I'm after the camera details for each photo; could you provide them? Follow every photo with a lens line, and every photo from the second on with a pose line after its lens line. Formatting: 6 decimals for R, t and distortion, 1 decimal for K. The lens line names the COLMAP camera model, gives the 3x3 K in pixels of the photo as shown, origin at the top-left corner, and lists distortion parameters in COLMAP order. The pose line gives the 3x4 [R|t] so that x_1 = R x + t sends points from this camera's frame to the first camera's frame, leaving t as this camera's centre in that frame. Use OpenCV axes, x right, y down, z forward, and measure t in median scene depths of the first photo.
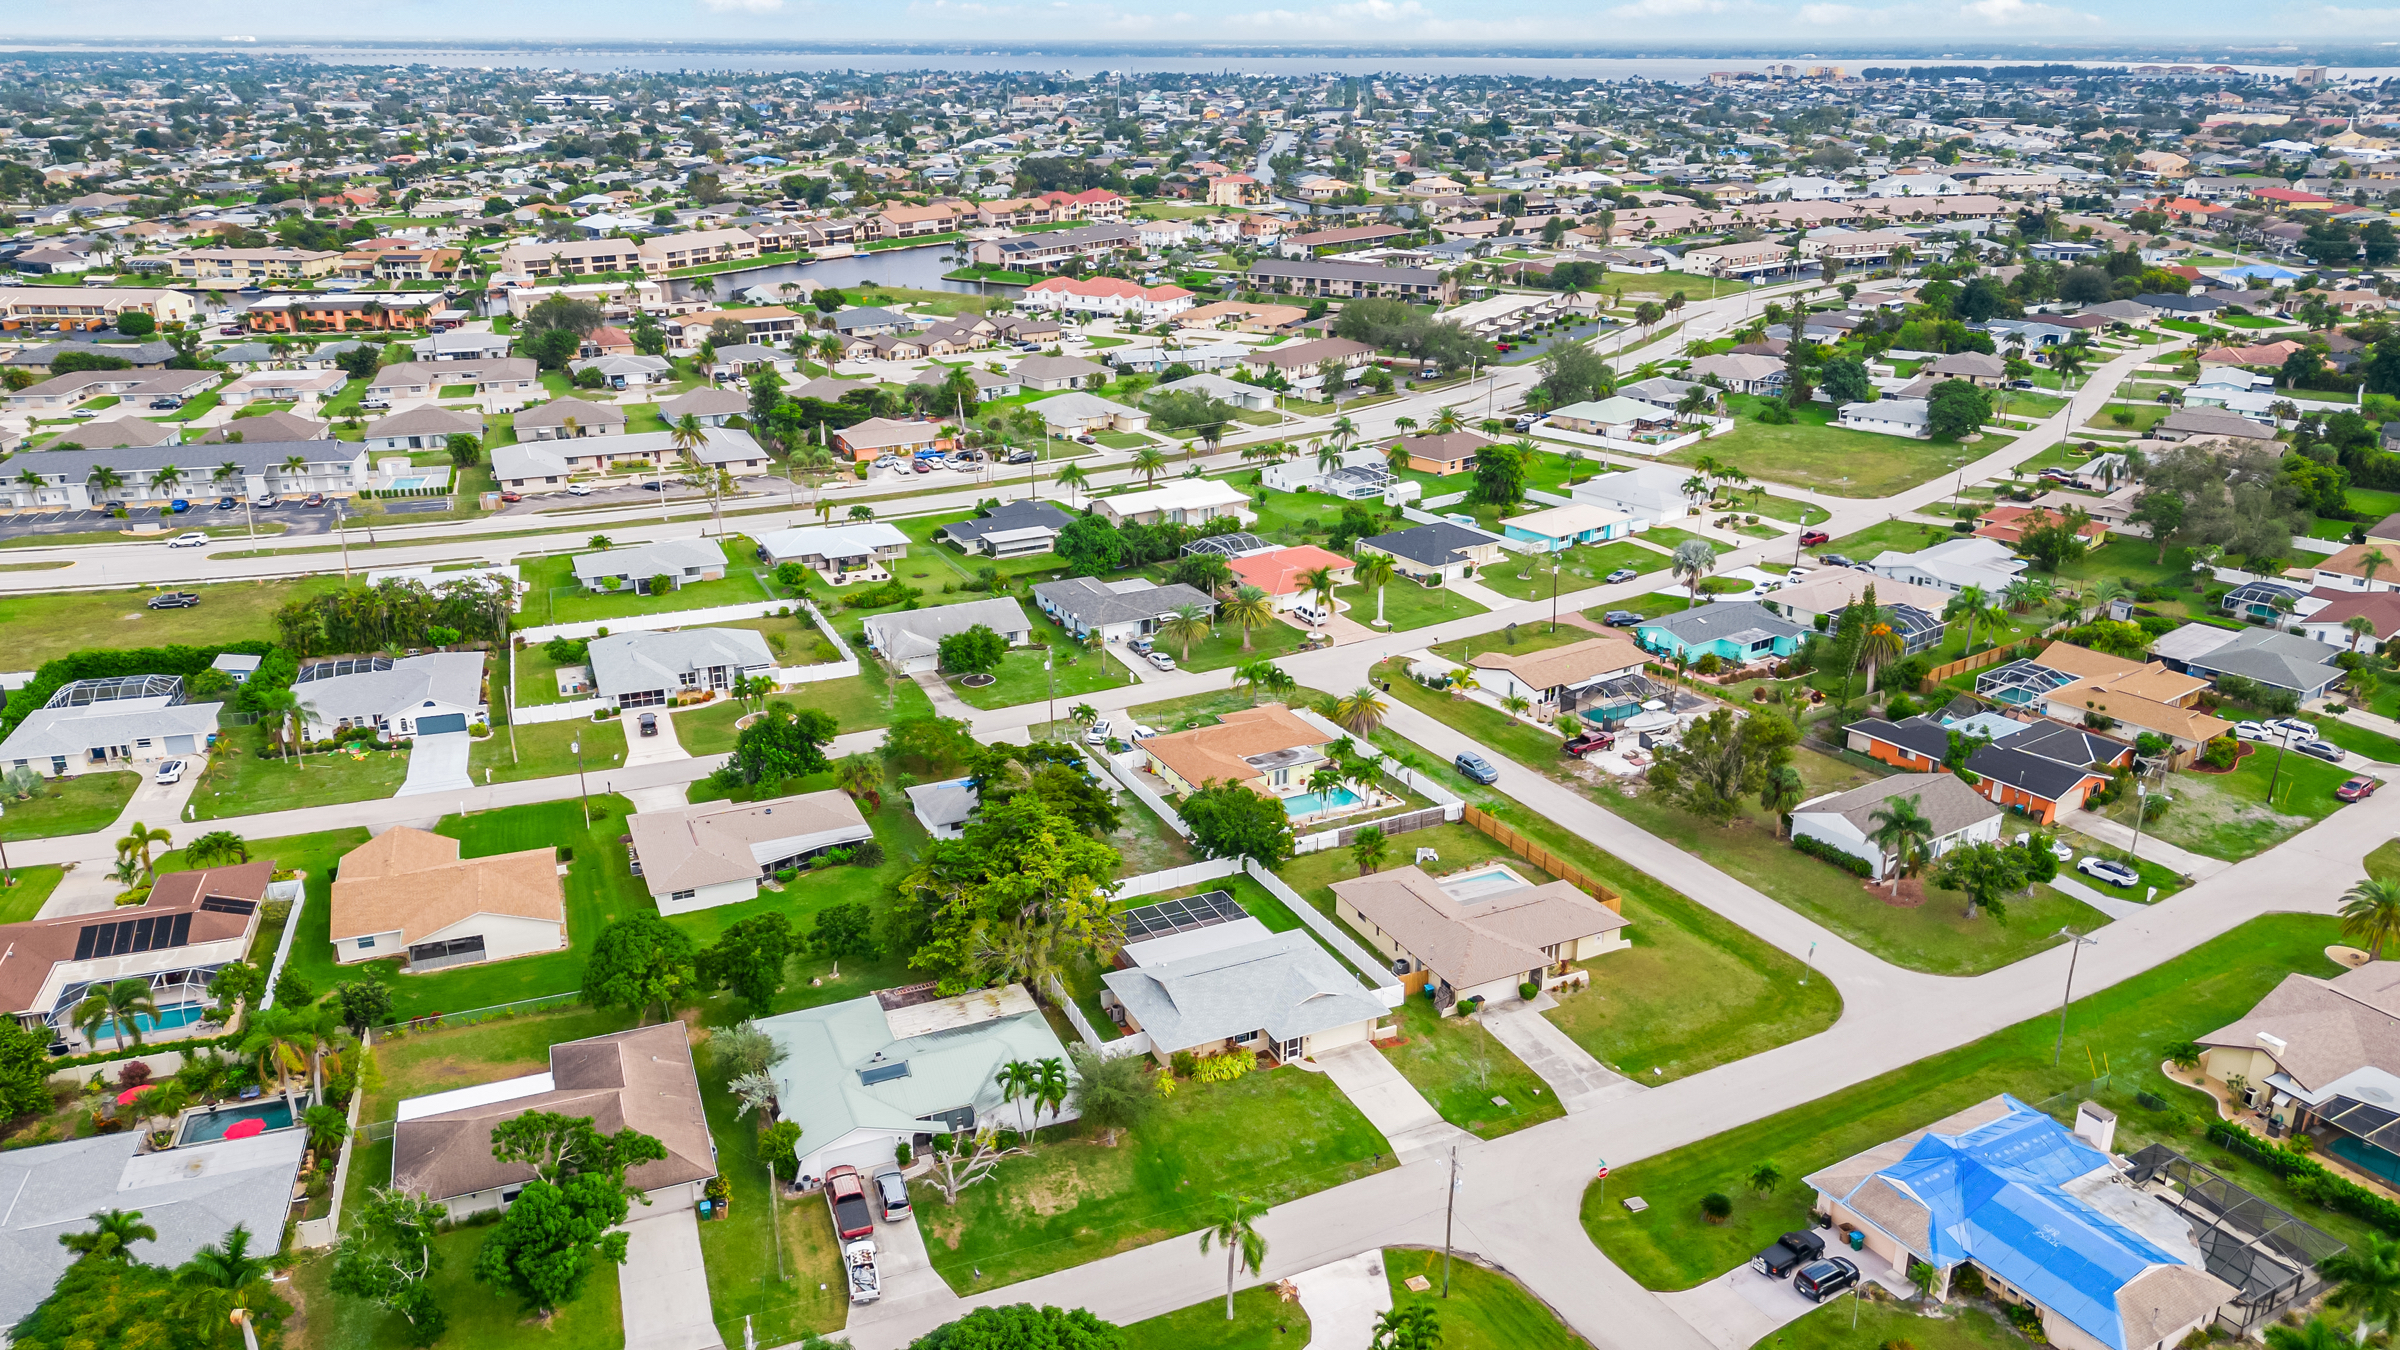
lens RADIAL K [[1566.0, 0, 1207.4], [0, 1566.0, 721.6], [0, 0, 1]] dist [0.068366, -0.070187]
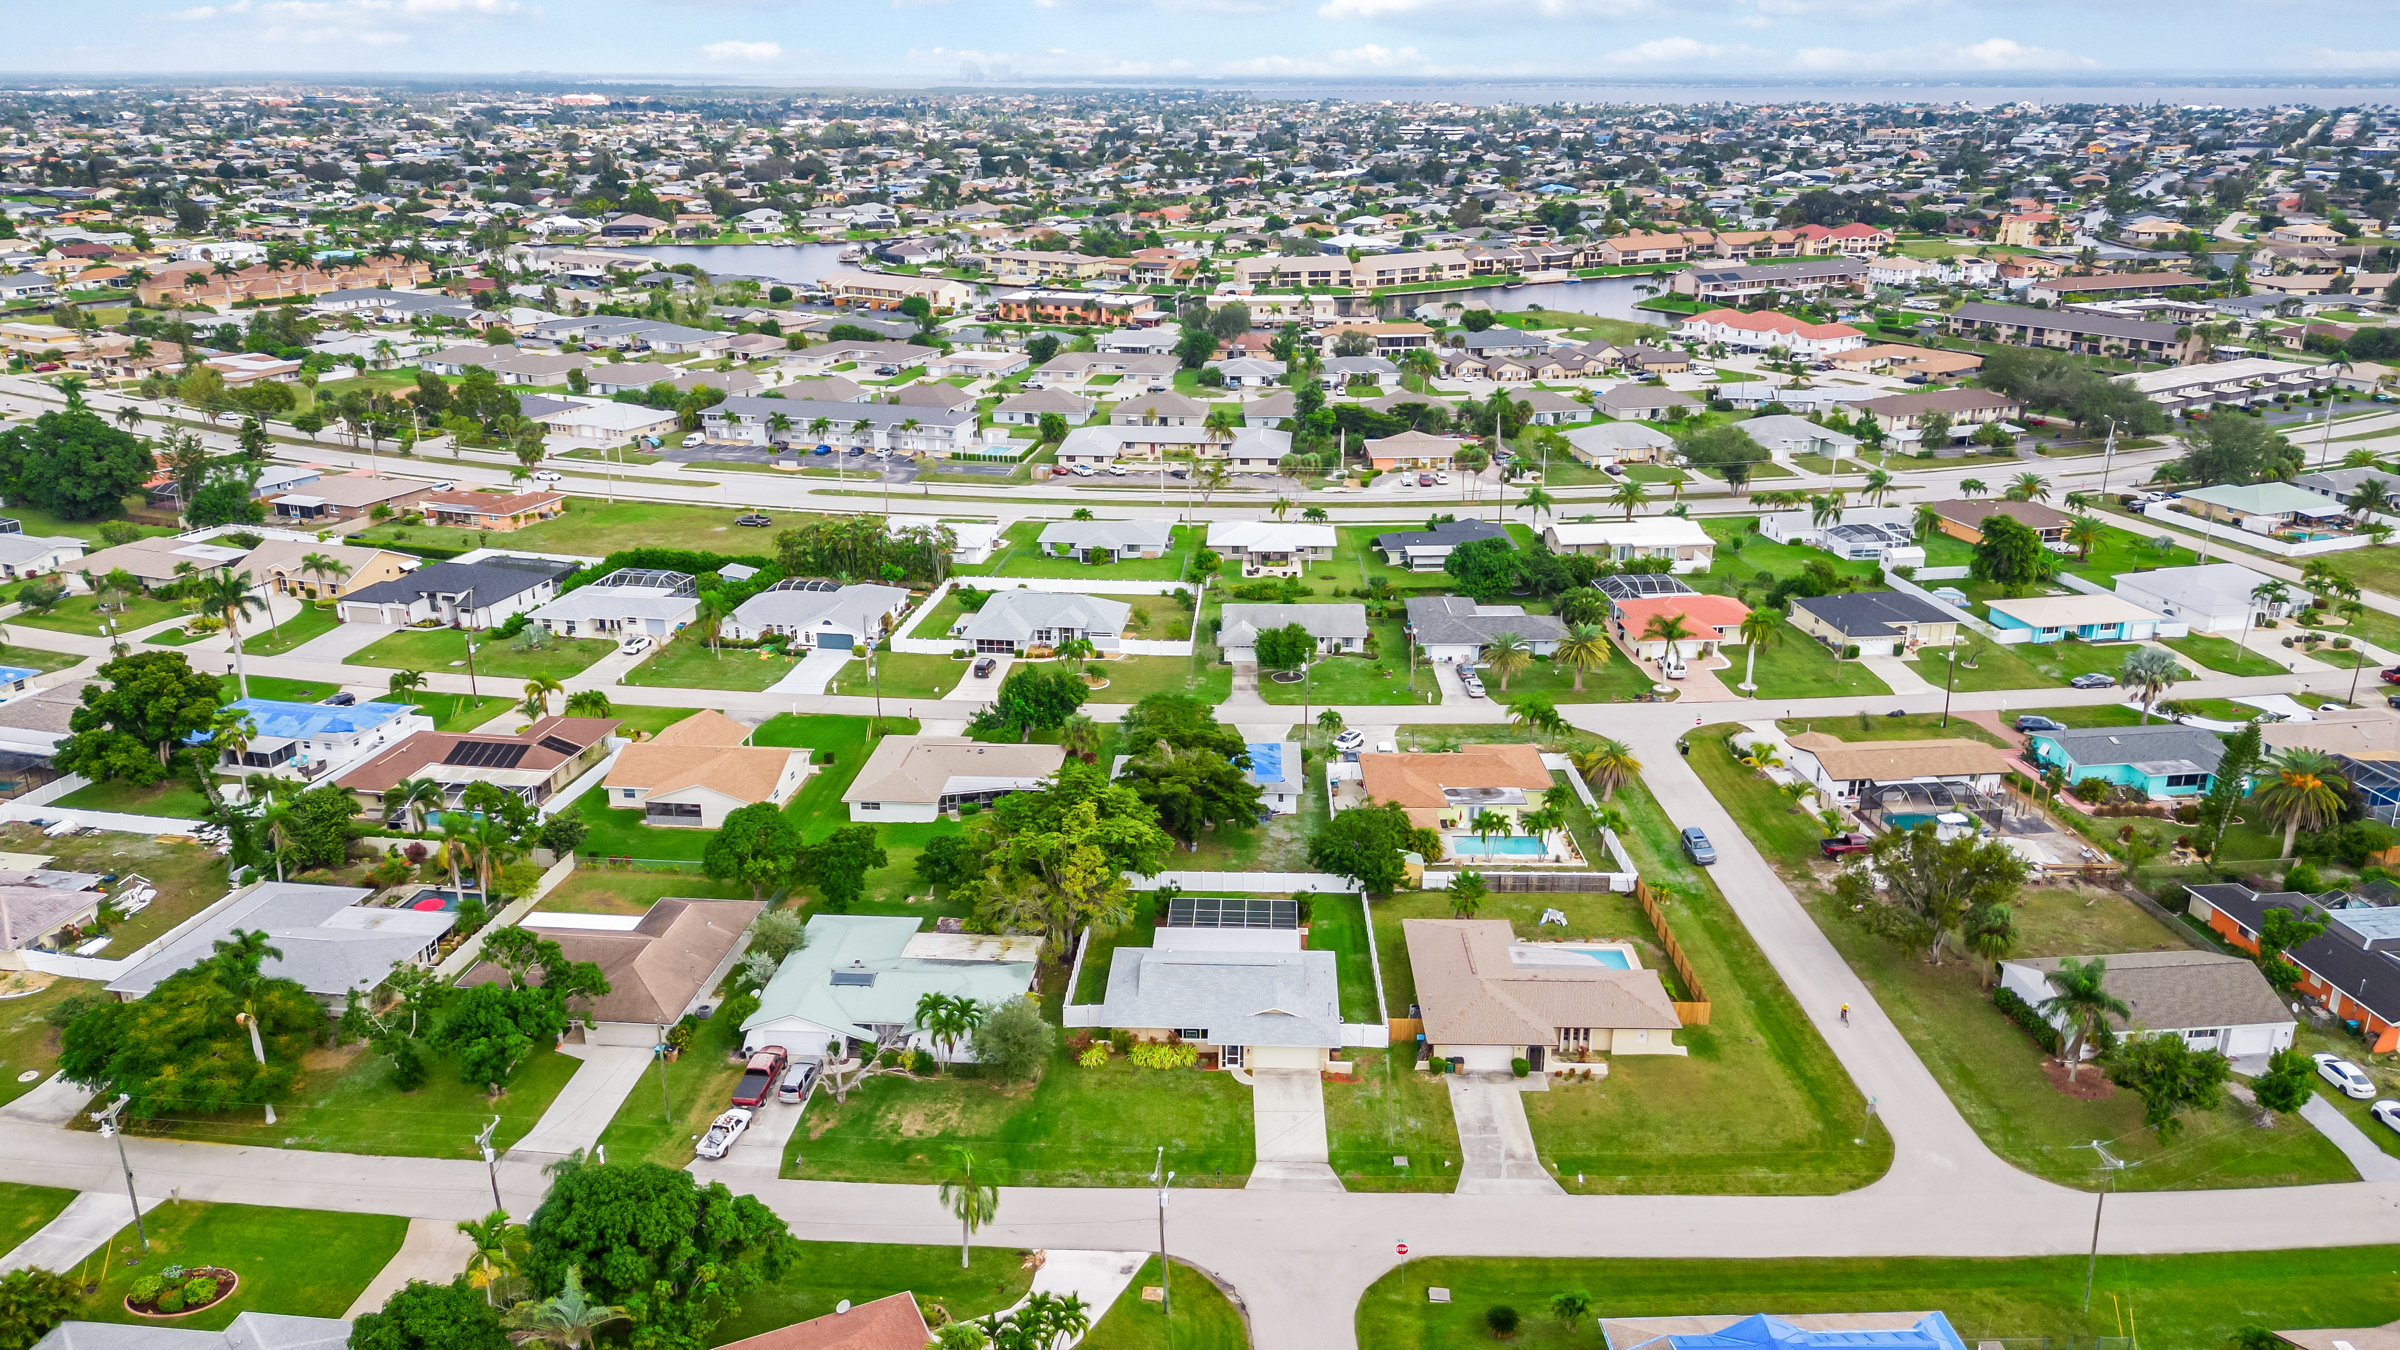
lens RADIAL K [[1566.0, 0, 1207.4], [0, 1566.0, 721.6], [0, 0, 1]] dist [0.068366, -0.070187]
pose [[0.902778, 0.163732, -0.397723, 0.173958], [-0.169855, 0.985265, 0.020059, -0.007321], [0.395147, 0.049446, 0.917286, 0.032739]]
